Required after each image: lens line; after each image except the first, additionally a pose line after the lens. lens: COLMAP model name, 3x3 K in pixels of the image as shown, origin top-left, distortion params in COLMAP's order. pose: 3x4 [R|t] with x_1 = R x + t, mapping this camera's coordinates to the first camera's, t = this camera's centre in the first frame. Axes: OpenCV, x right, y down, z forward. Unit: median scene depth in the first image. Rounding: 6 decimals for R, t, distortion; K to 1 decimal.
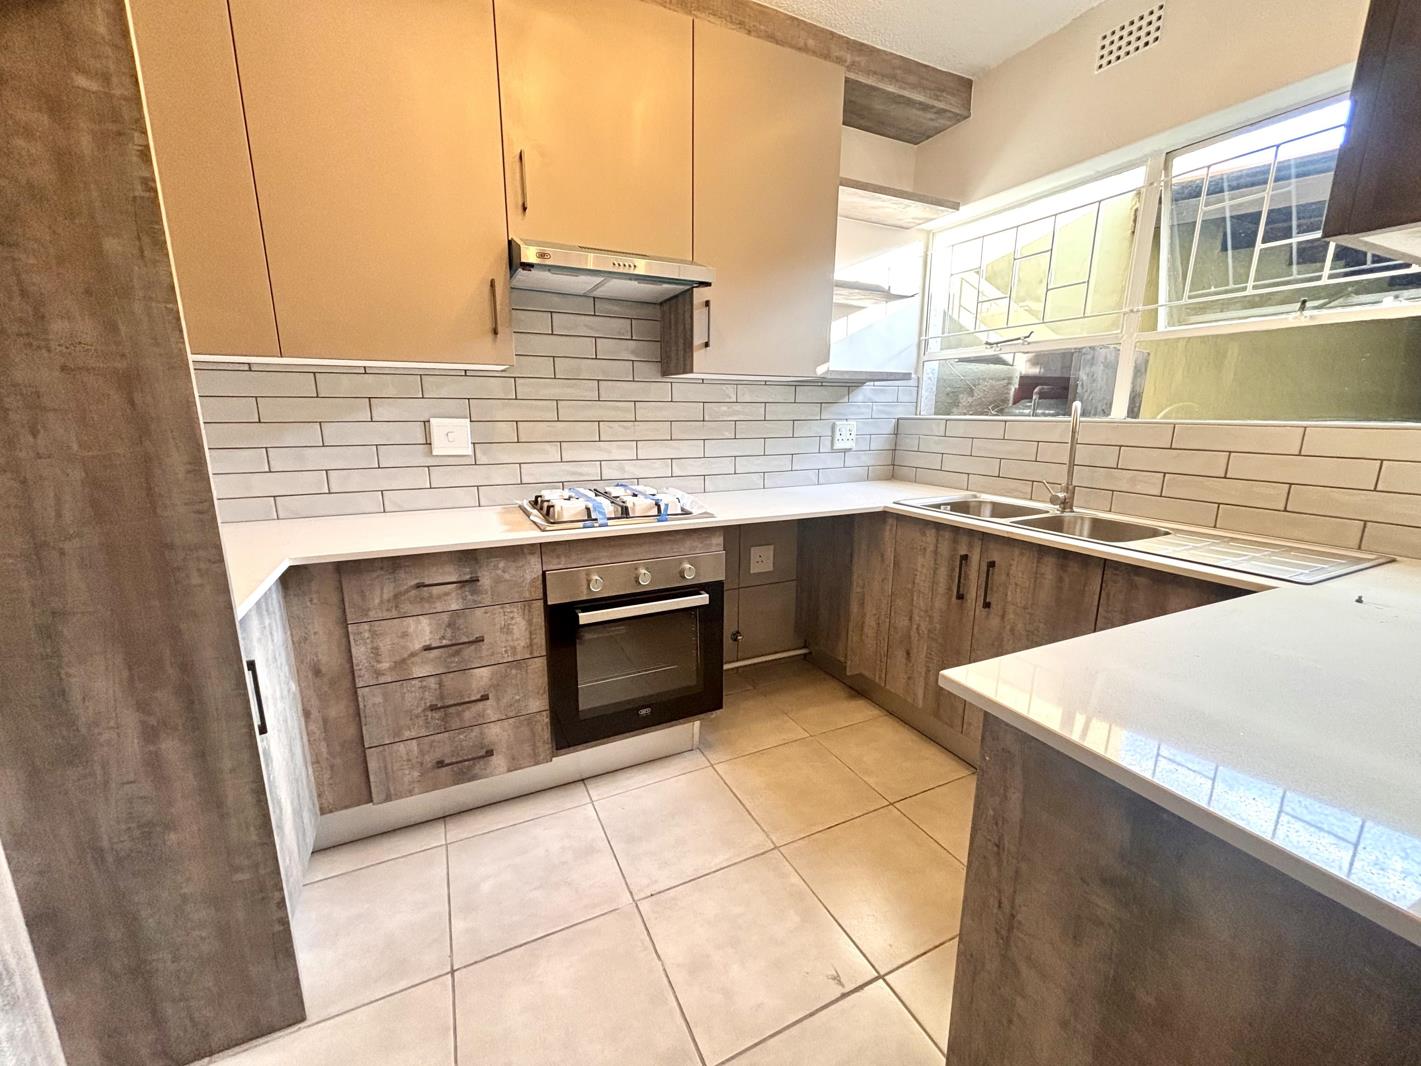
lens RADIAL K [[572.6, 0, 710.5], [0, 572.6, 533.0], [0, 0, 1]] dist [0.000856, 0.000001]
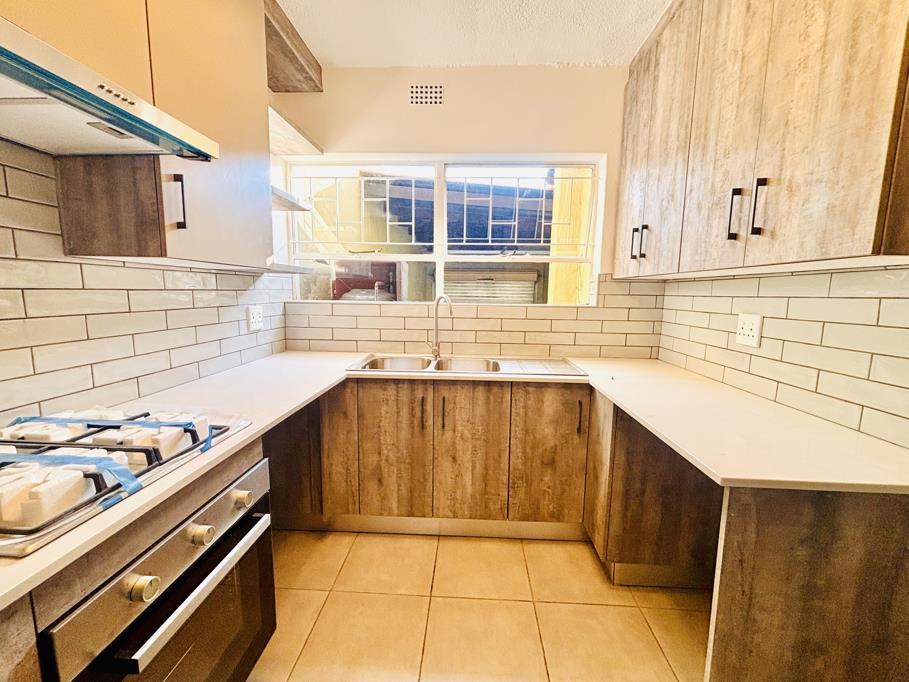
lens RADIAL K [[374.6, 0, 454.5], [0, 374.6, 341.0], [0, 0, 1]] dist [0.000056, 0.000042]
pose [[0.481686, -0.111143, 0.869268, -0.308817], [0.172819, 0.984493, 0.030111, -0.109746], [-0.859135, 0.135722, 0.493424, 0.408480]]
